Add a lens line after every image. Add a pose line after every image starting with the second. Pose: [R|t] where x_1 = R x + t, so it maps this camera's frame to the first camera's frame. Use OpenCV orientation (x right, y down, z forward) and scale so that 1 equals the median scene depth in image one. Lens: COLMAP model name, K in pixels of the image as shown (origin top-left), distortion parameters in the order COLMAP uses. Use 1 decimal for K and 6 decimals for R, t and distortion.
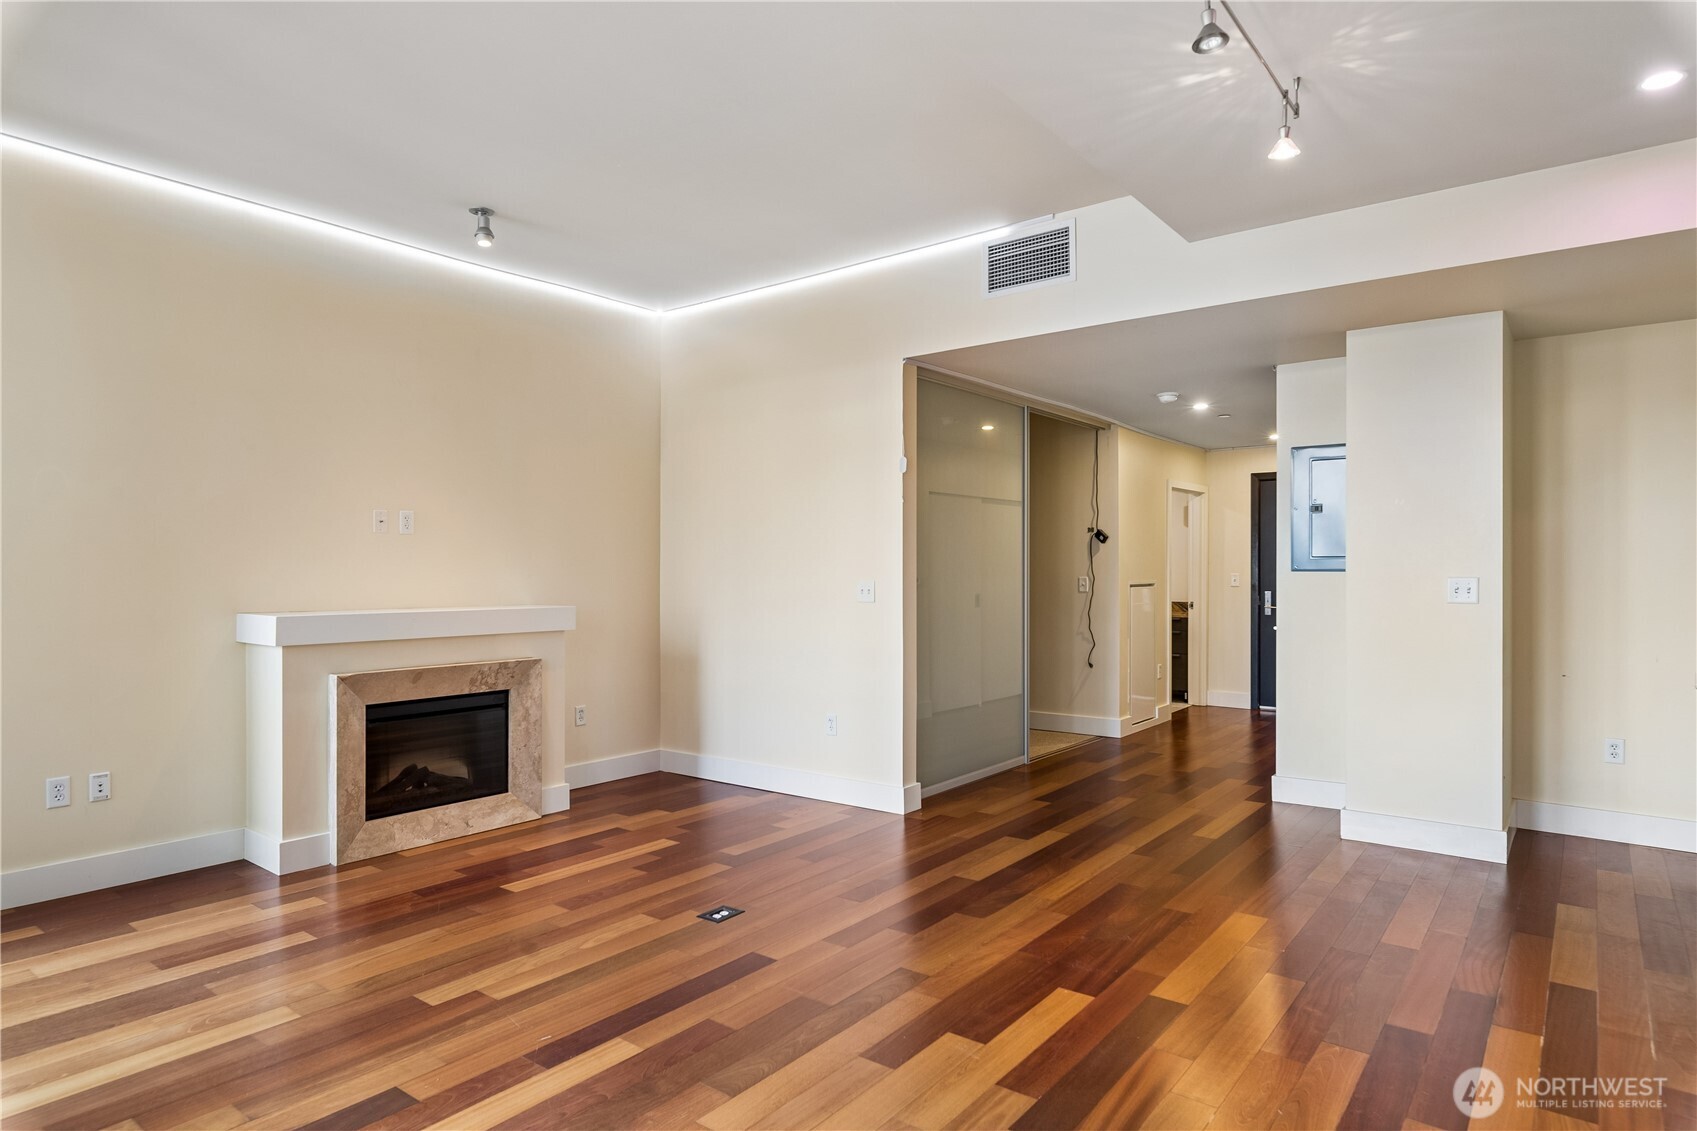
lens RADIAL K [[954.7, 0, 848.5], [0, 954.7, 565.5], [0, 0, 1]] dist [-0.002325, -0.000585]
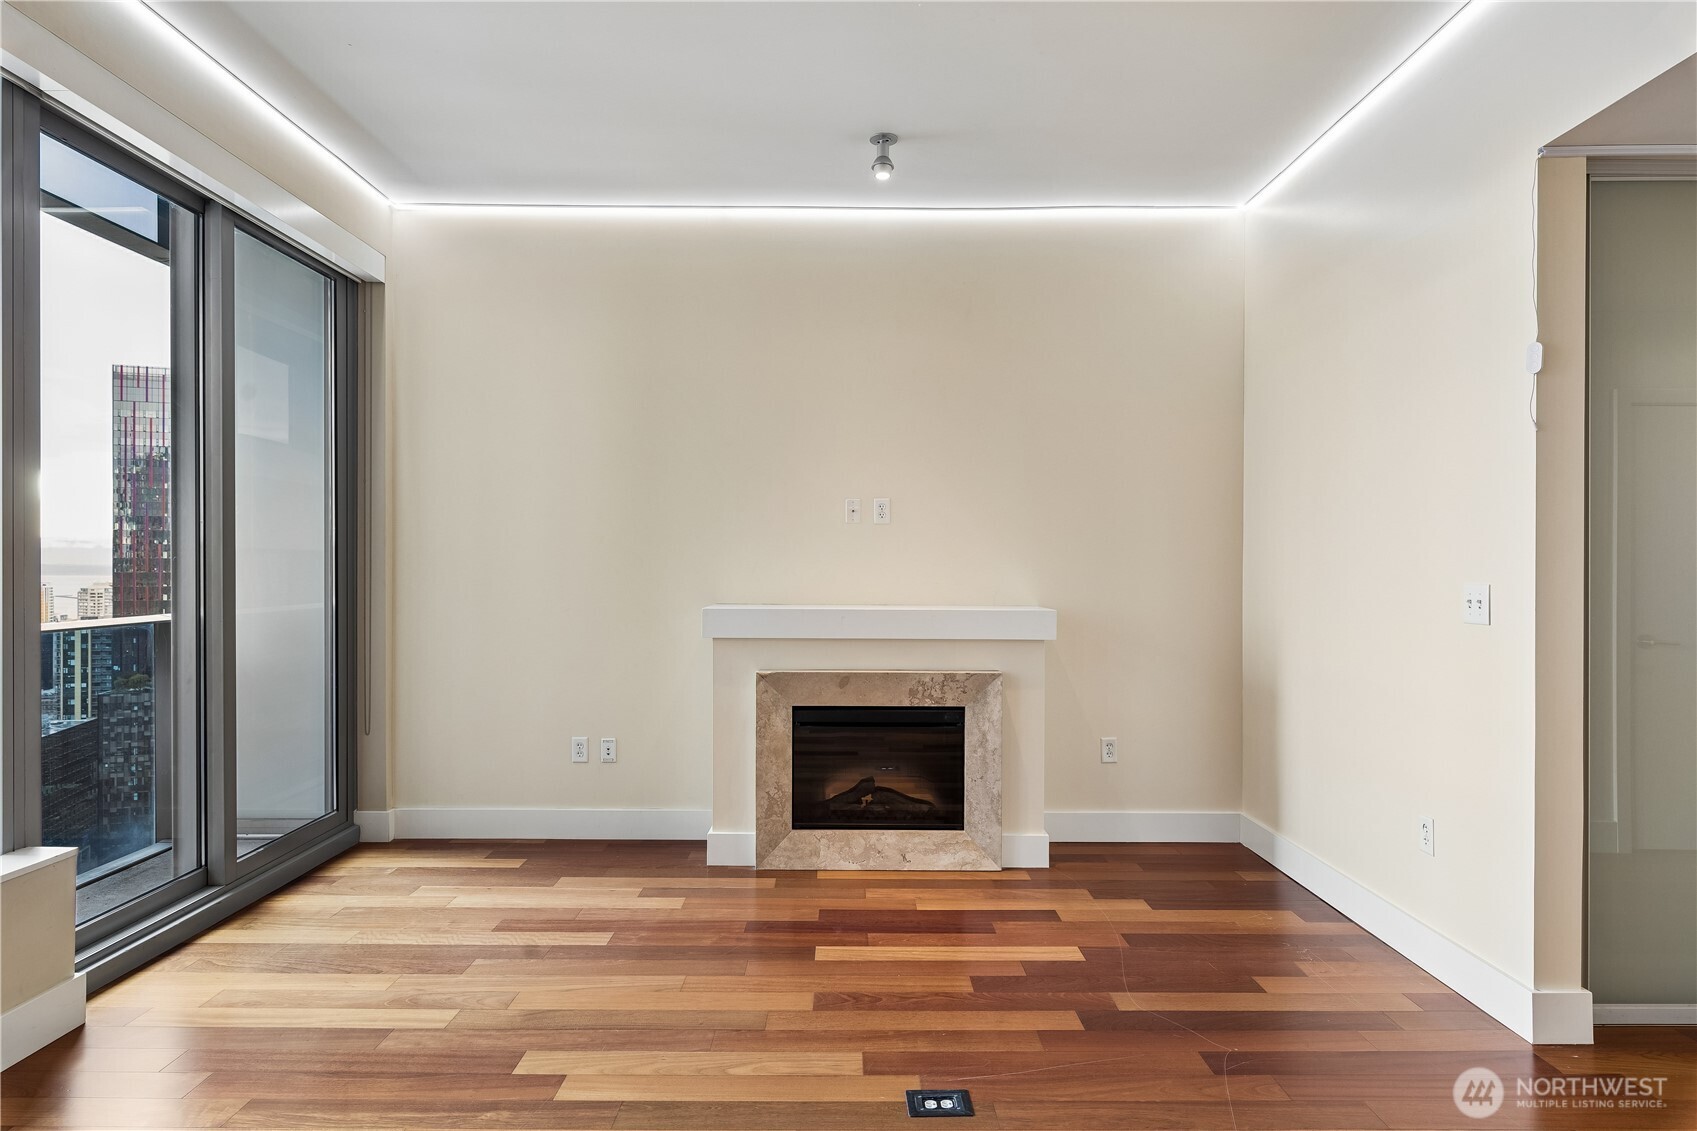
lens RADIAL K [[954.7, 0, 848.5], [0, 954.7, 565.5], [0, 0, 1]] dist [-0.002325, -0.000585]
pose [[0.618414, 0.002194, -0.785850, 0.262535], [-0.000549, 0.999997, 0.002360, 0.005286], [0.785853, -0.001028, 0.618413, 0.452048]]
